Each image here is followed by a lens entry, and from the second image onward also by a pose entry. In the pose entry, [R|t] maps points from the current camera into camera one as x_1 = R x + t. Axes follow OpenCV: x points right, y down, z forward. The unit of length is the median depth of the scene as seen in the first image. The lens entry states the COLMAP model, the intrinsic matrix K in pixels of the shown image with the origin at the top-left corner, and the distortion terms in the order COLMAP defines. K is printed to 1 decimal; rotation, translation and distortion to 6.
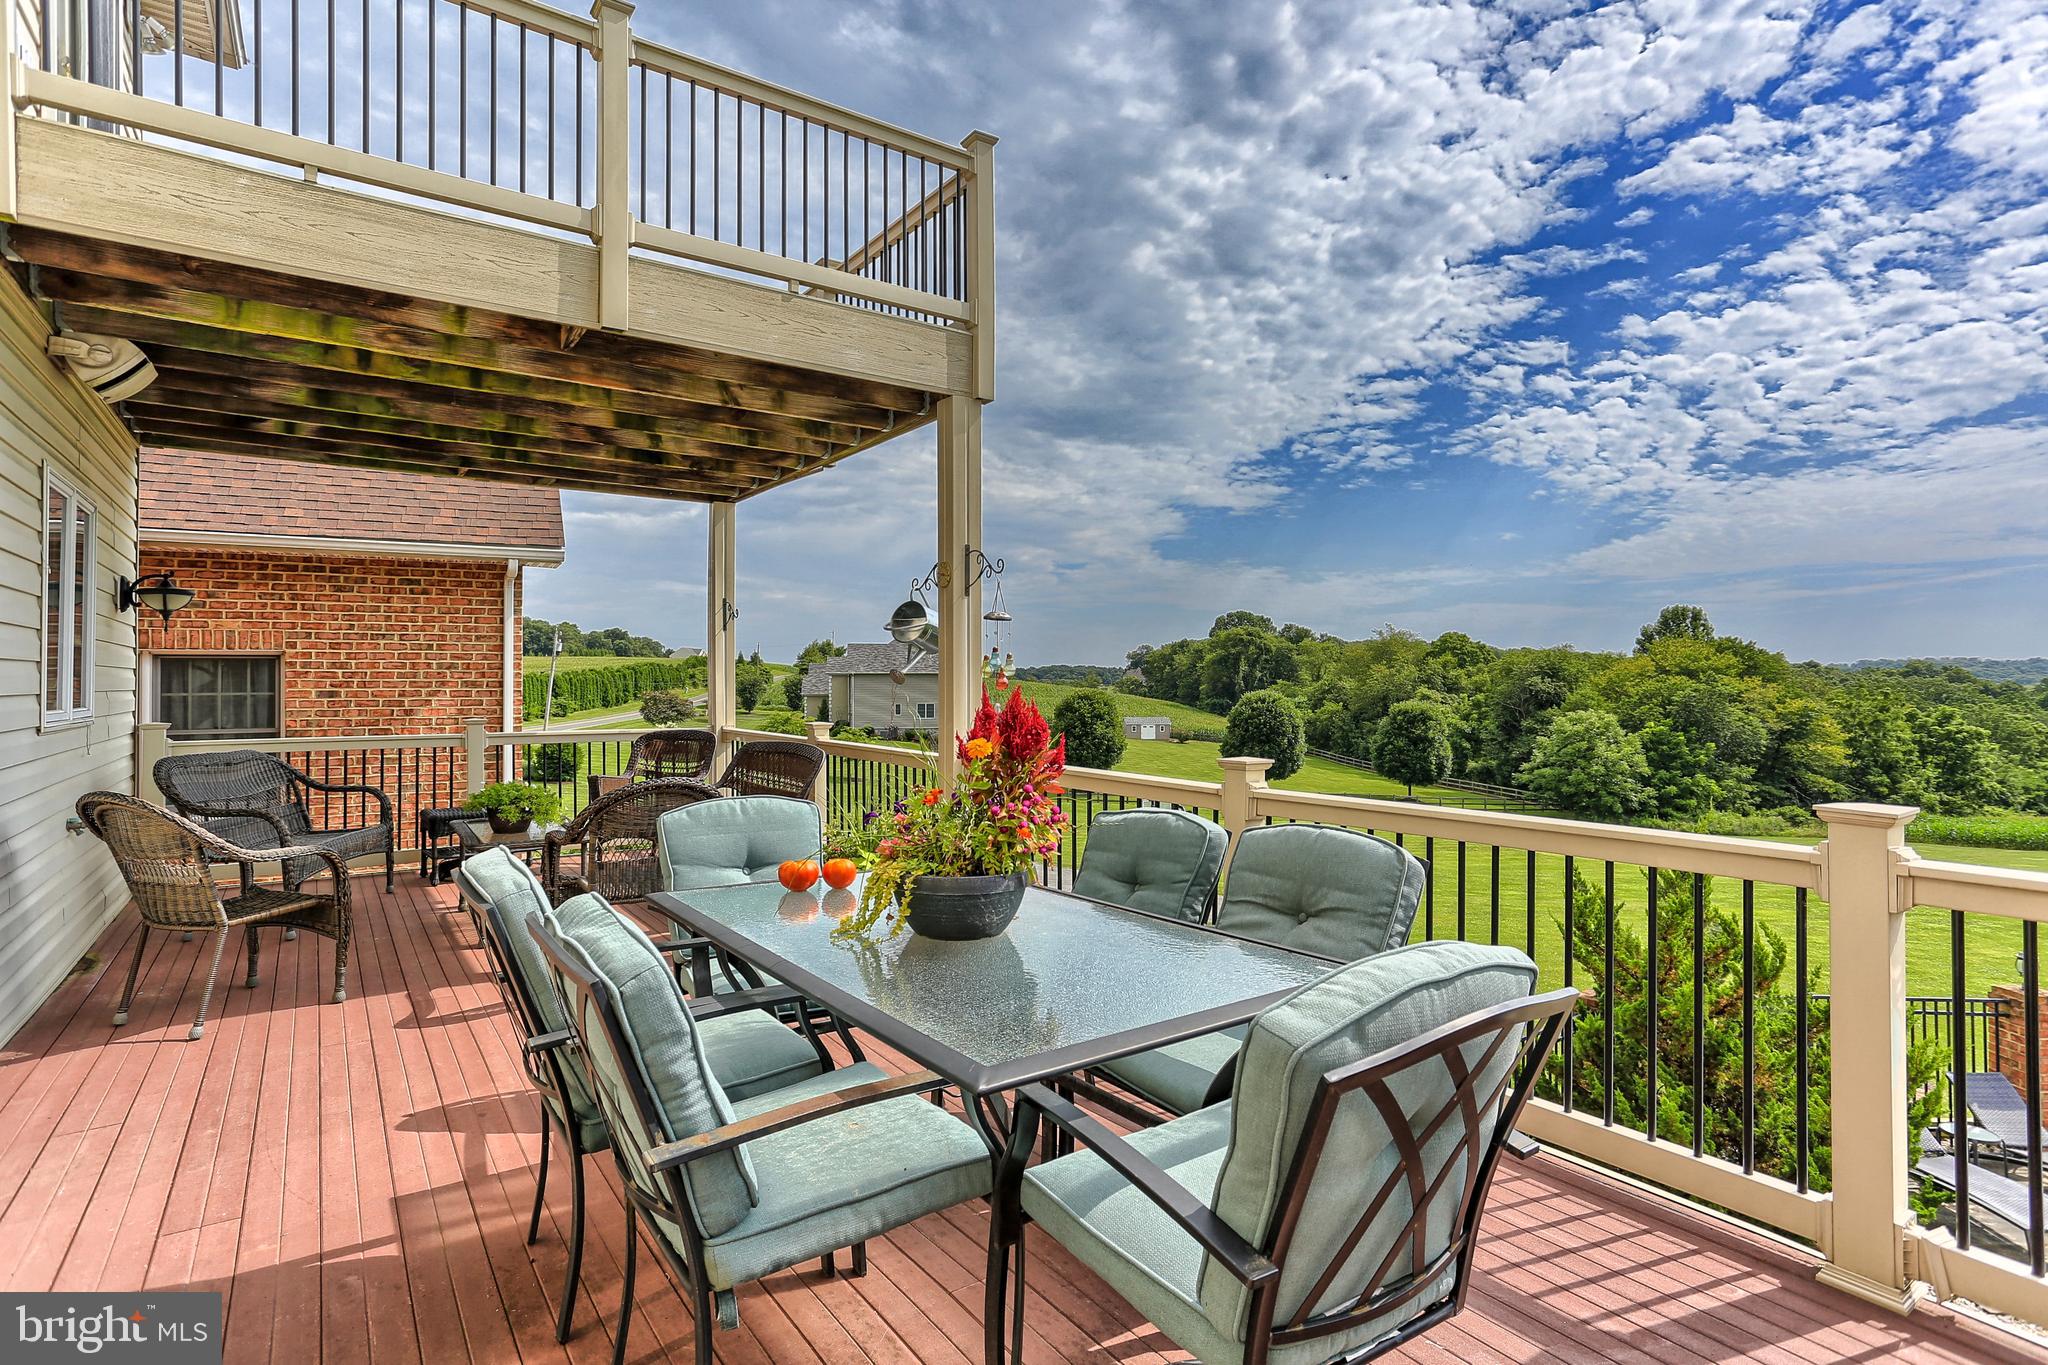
lens RADIAL K [[1042.8, 0, 1059.1], [0, 1042.8, 670.5], [0, 0, 1]] dist [-0.024856, 0.023069]
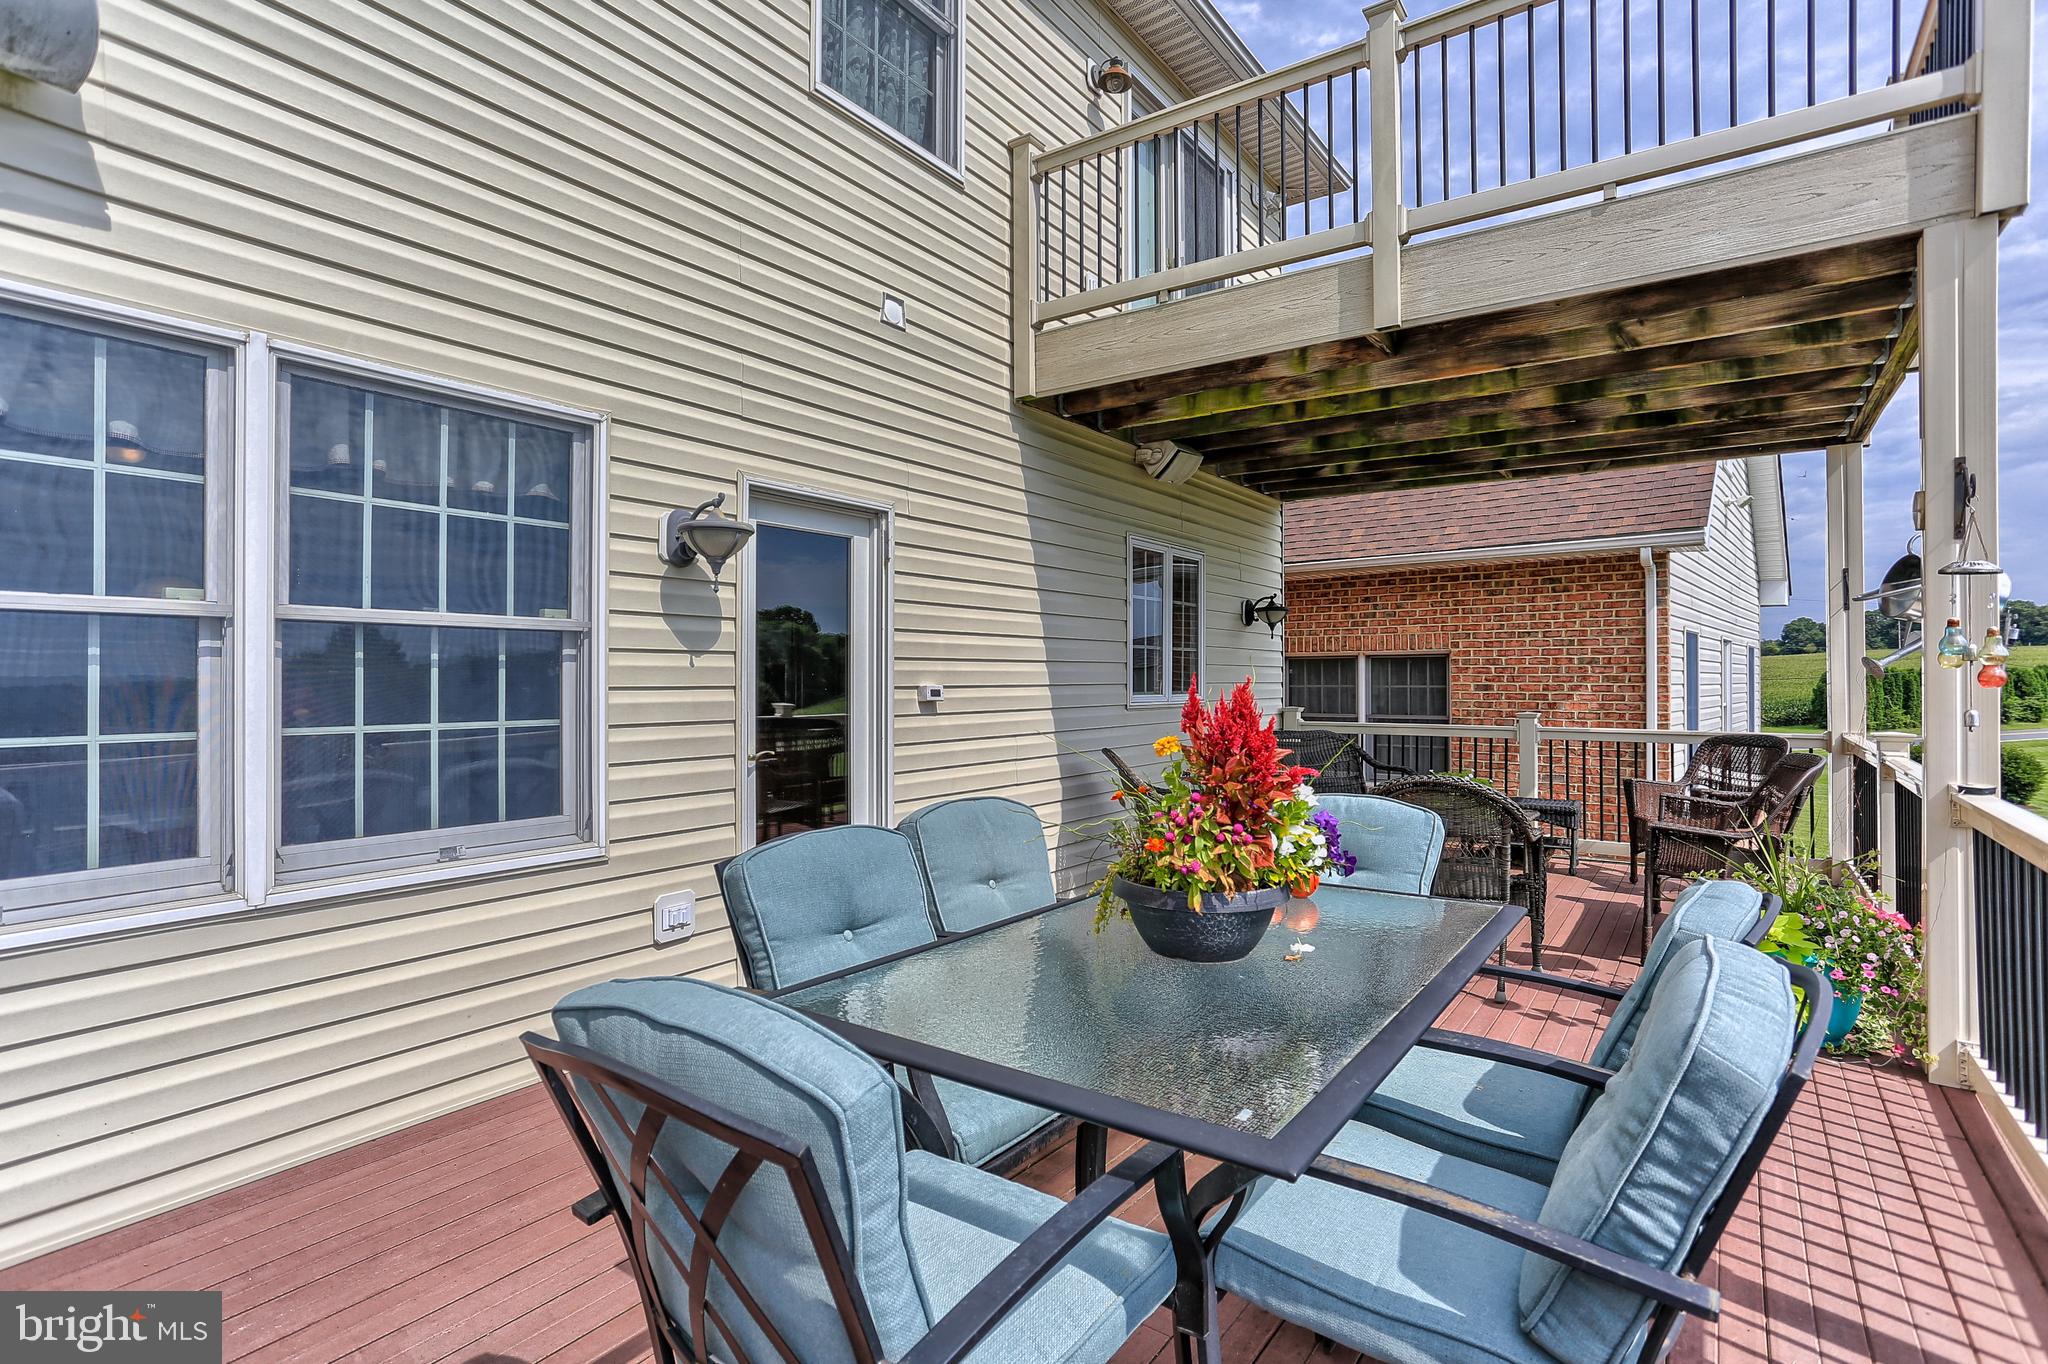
lens RADIAL K [[1042.8, 0, 1013.9], [0, 1042.8, 684.8], [0, 0, 1]] dist [-0.024856, 0.023069]
pose [[0.328152, 0.007141, -0.944598, 0.188086], [0.010252, 0.999886, 0.011121, 0.002127], [0.944569, -0.013334, 0.328042, 0.147222]]
